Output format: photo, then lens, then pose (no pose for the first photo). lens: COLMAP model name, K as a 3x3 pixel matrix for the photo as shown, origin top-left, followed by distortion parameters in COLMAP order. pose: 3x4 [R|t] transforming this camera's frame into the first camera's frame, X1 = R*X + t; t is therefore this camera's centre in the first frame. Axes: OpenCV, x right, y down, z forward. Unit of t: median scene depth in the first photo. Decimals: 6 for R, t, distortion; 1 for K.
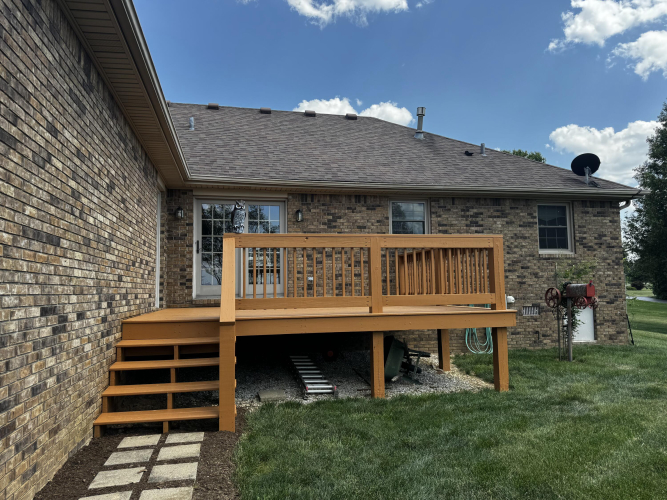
lens RADIAL K [[469.5, 0, 332.4], [0, 469.5, 250.0], [0, 0, 1]] dist [0.002877, 0.000421]
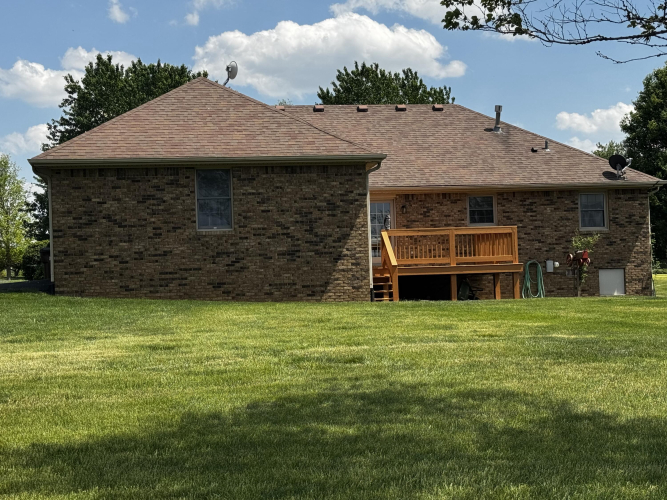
lens RADIAL K [[1166.7, 0, 333.5], [0, 1166.7, 250.3], [0, 0, 1]] dist [0.008473, 0.000000]
pose [[0.998227, -0.022955, -0.054914, -0.083526], [0.025198, 0.998861, 0.040507, -0.088498], [0.053922, -0.041819, 0.997669, -2.353757]]
